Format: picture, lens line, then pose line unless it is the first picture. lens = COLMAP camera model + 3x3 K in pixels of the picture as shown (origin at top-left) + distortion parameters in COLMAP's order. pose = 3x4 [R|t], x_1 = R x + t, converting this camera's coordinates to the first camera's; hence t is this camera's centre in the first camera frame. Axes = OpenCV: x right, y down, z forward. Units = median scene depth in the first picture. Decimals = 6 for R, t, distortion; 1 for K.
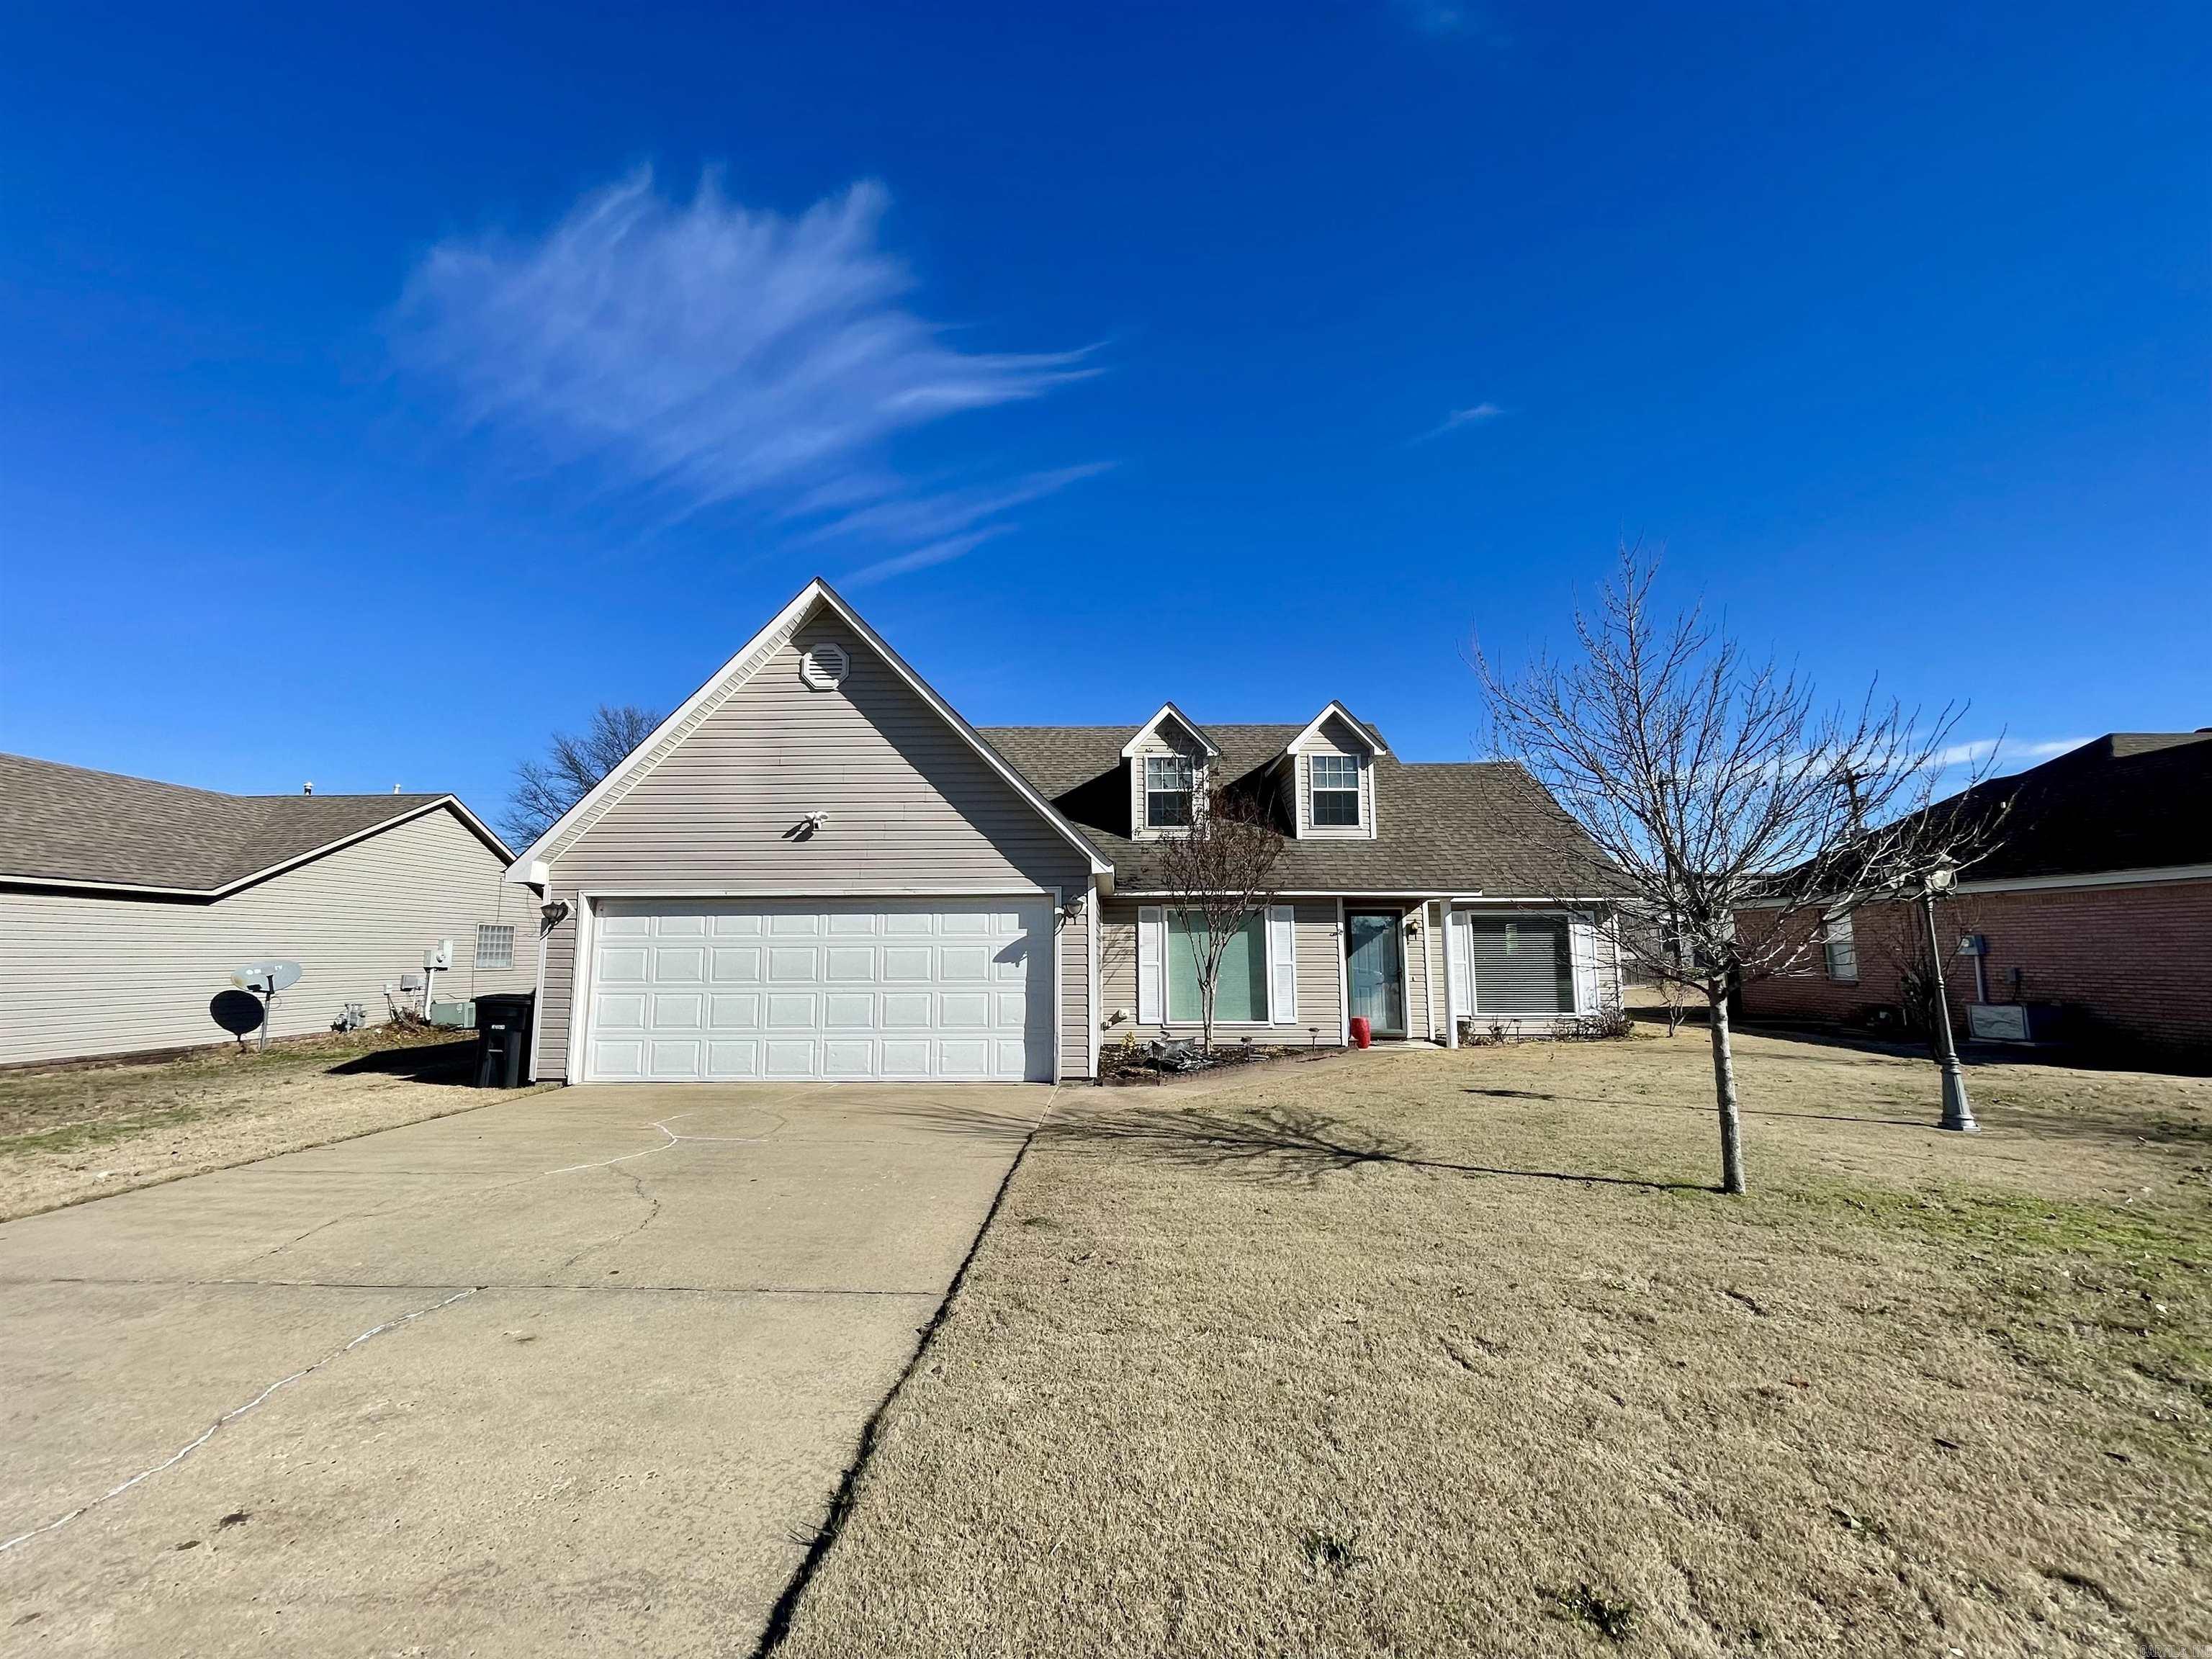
lens RADIAL K [[886.7, 0, 1106.0], [0, 886.7, 829.5], [0, 0, 1]] dist [0.001452, -0.000106]
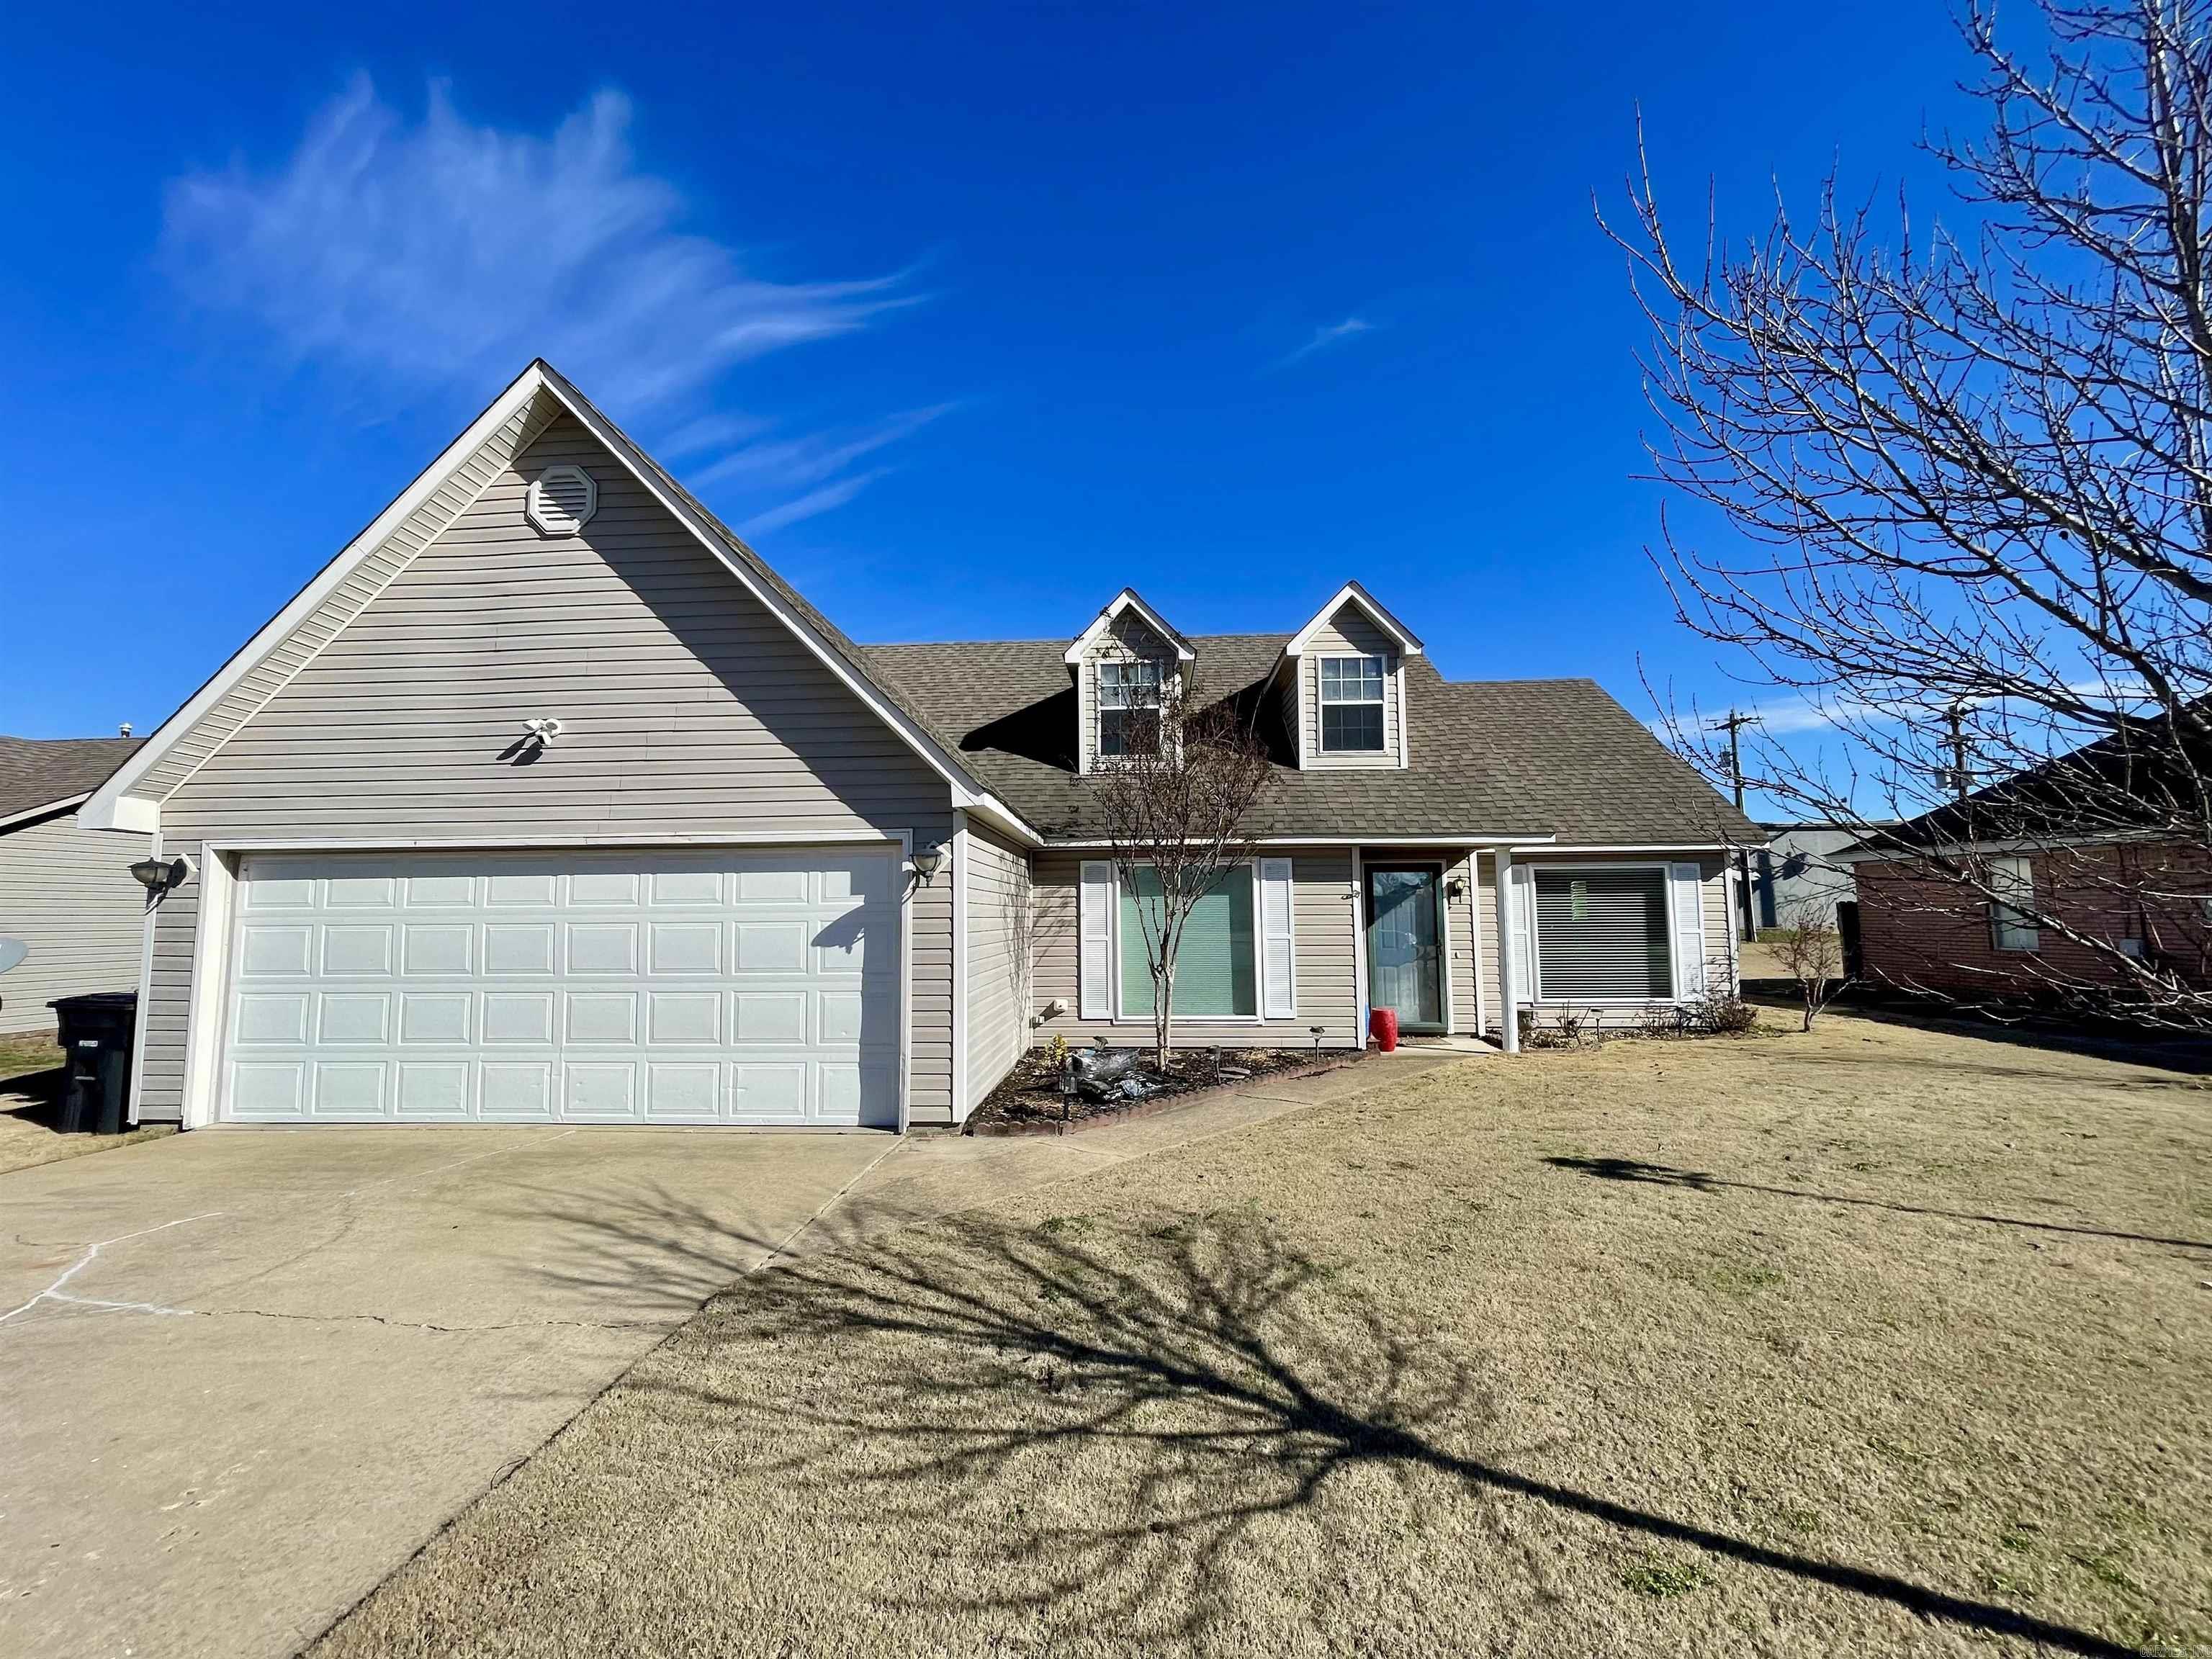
lens RADIAL K [[886.7, 0, 1106.0], [0, 886.7, 829.5], [0, 0, 1]] dist [0.001452, -0.000106]
pose [[0.999265, -0.008757, -0.037324, 0.085378], [0.010450, 0.998914, 0.045408, 0.027068], [0.036886, -0.045765, 0.998271, 0.264104]]
